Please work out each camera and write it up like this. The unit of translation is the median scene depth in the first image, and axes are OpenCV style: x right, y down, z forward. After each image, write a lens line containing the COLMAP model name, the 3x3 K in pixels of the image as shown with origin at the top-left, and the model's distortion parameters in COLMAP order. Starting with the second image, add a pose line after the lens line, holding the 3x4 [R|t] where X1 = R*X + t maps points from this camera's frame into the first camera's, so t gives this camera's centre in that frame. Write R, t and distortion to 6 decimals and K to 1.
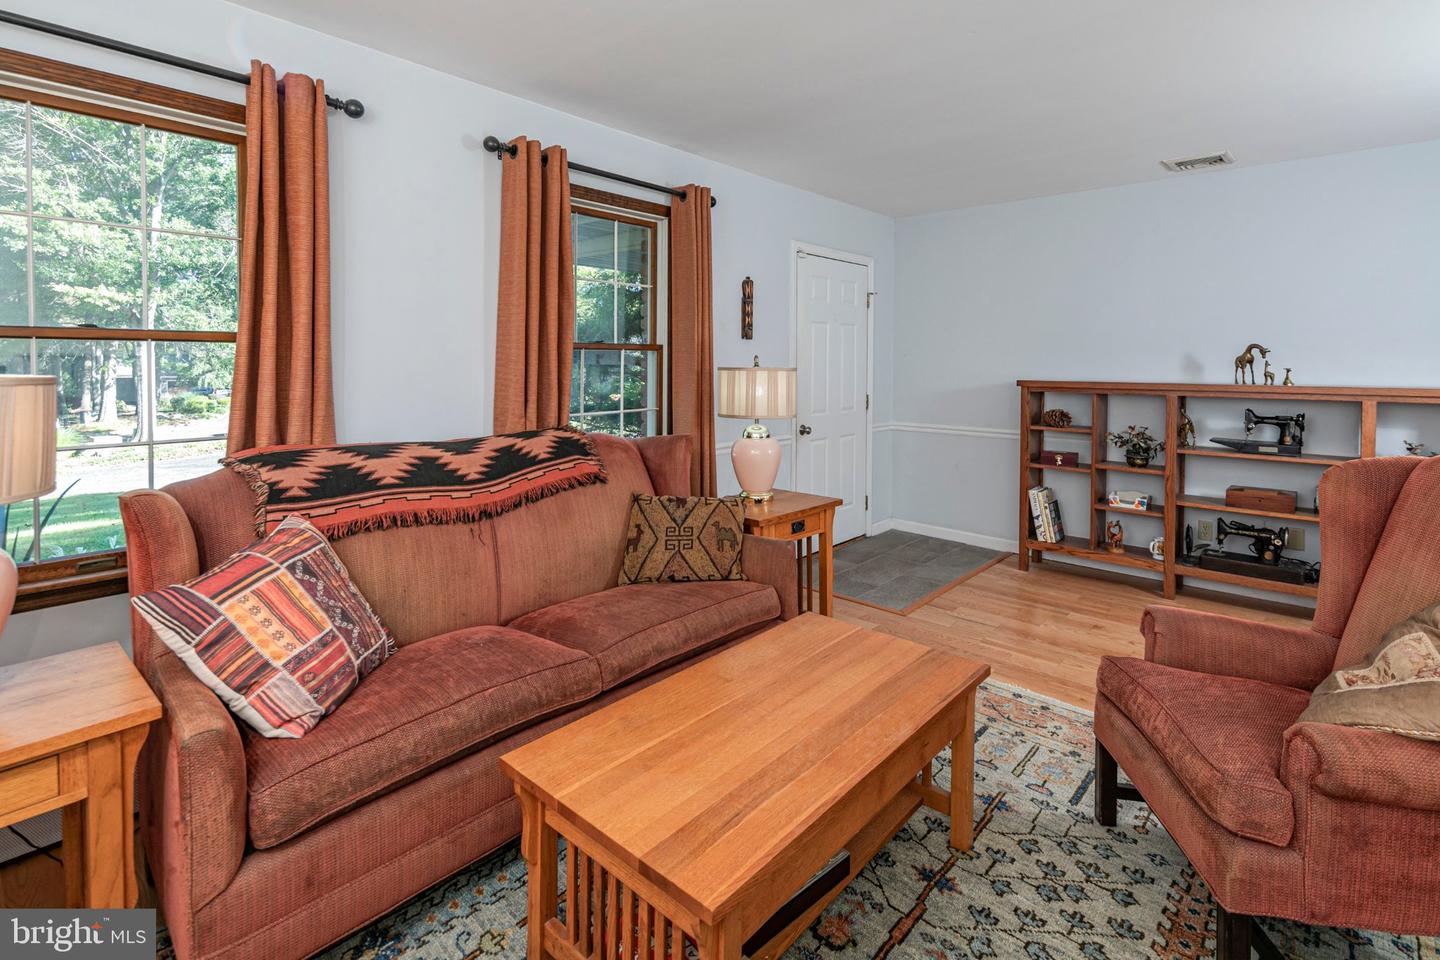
lens RADIAL K [[692.5, 0, 716.4], [0, 692.5, 375.4], [0, 0, 1]] dist [0.003214, 0.000019]
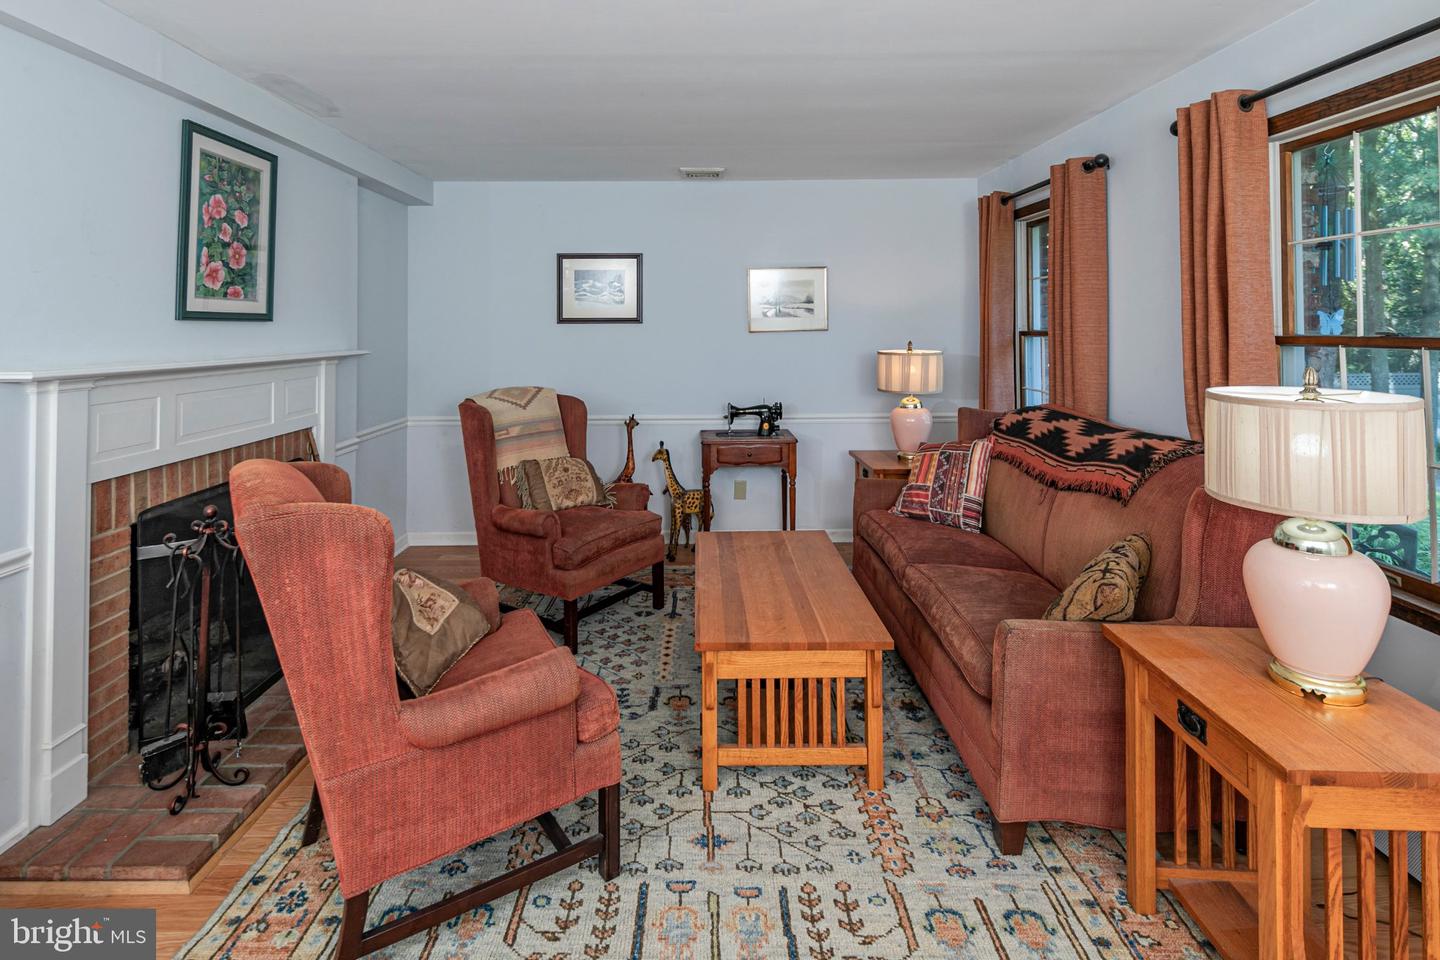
lens RADIAL K [[704.1, 0, 702.2], [0, 704.1, 311.4], [0, 0, 1]] dist [0.016334, -0.006705]
pose [[-0.738875, -0.012048, -0.673735, 0.819132], [-0.011286, 0.999921, -0.005504, -0.071954], [0.673748, 0.003537, -0.738953, 1.307703]]
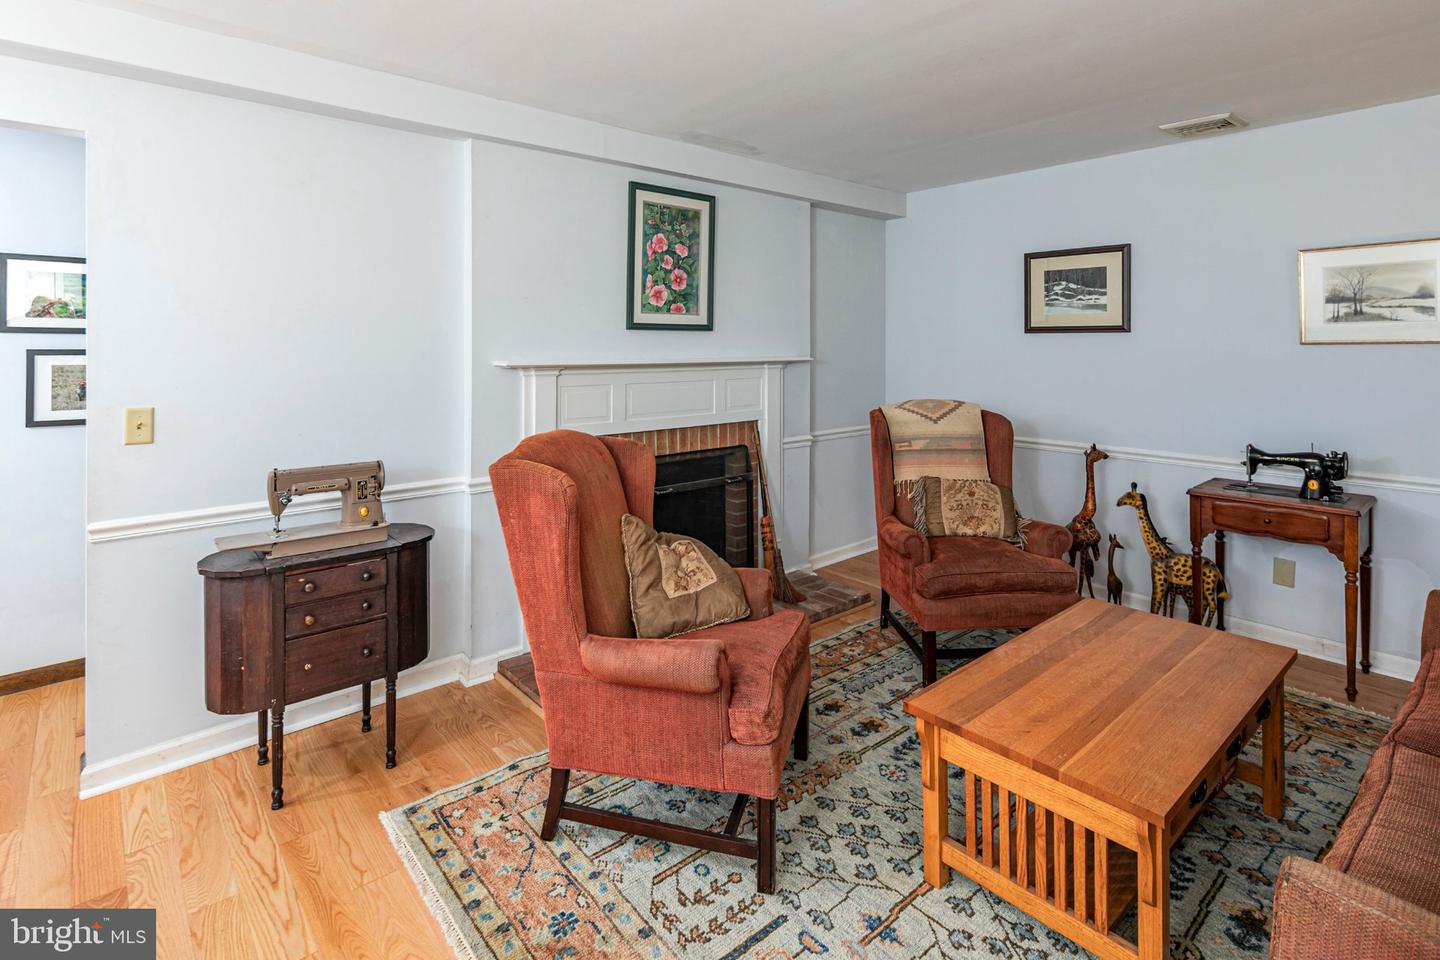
lens RADIAL K [[719.7, 0, 723.2], [0, 719.7, 339.8], [0, 0, 1]] dist [0.016137, -0.008019]
pose [[-0.993212, -0.000896, 0.116315, 0.374076], [0.001311, 0.999821, 0.018900, -0.063603], [-0.116311, 0.018924, -0.993033, 1.420635]]
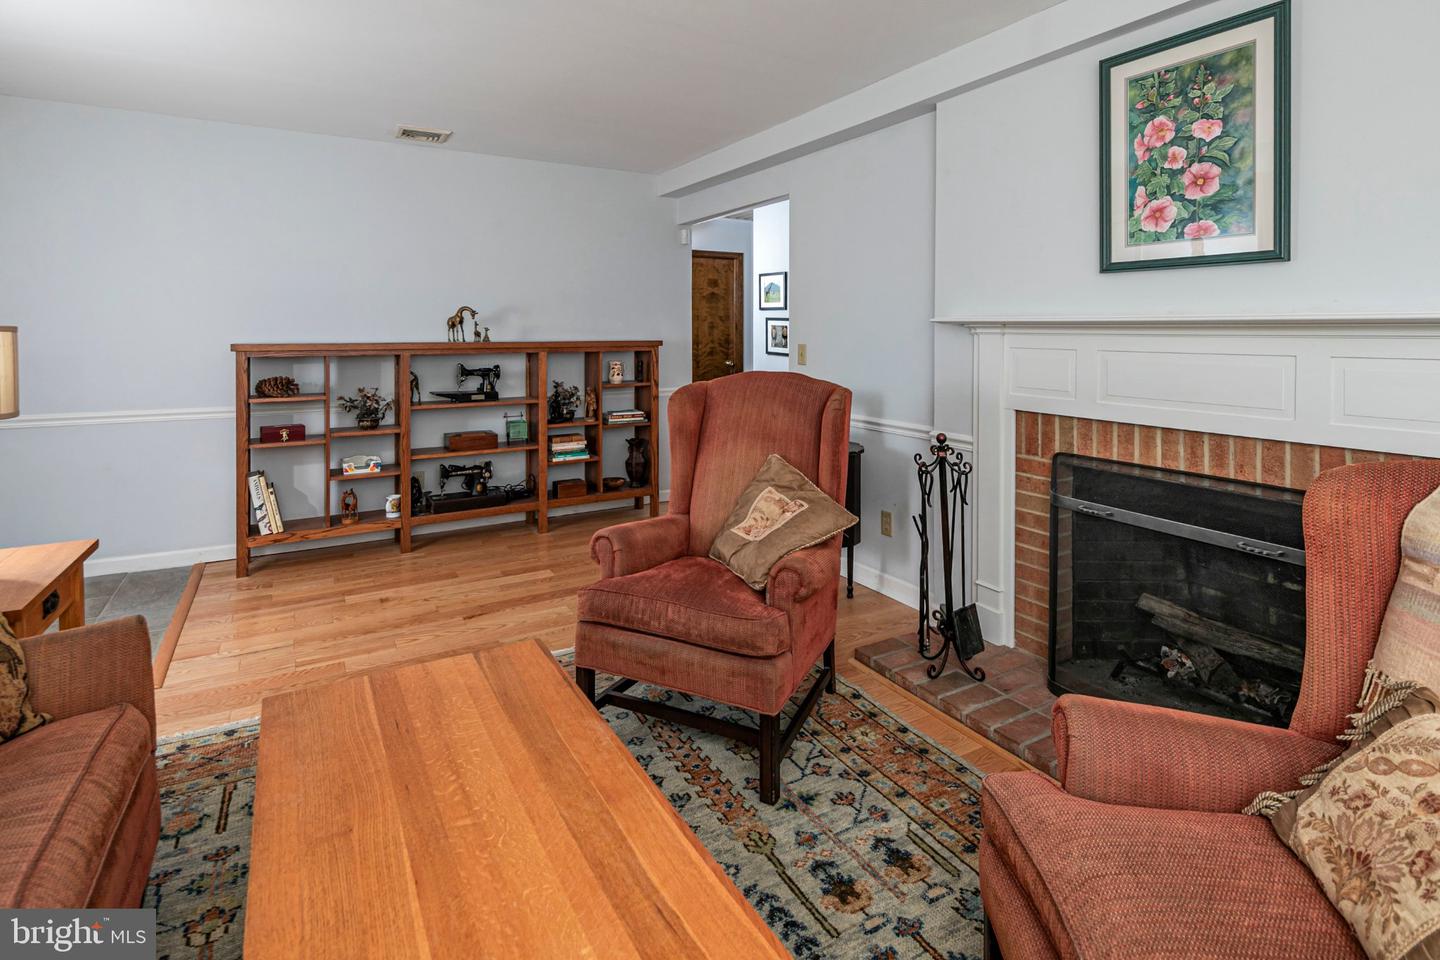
lens RADIAL K [[718.4, 0, 722.3], [0, 718.4, 331.9], [0, 0, 1]] dist [0.001497, -0.000049]
pose [[0.298405, -0.006079, 0.954420, -0.322154], [0.020561, 0.999789, -0.000061, 0.007340], [-0.954218, 0.019642, 0.298467, 0.332702]]
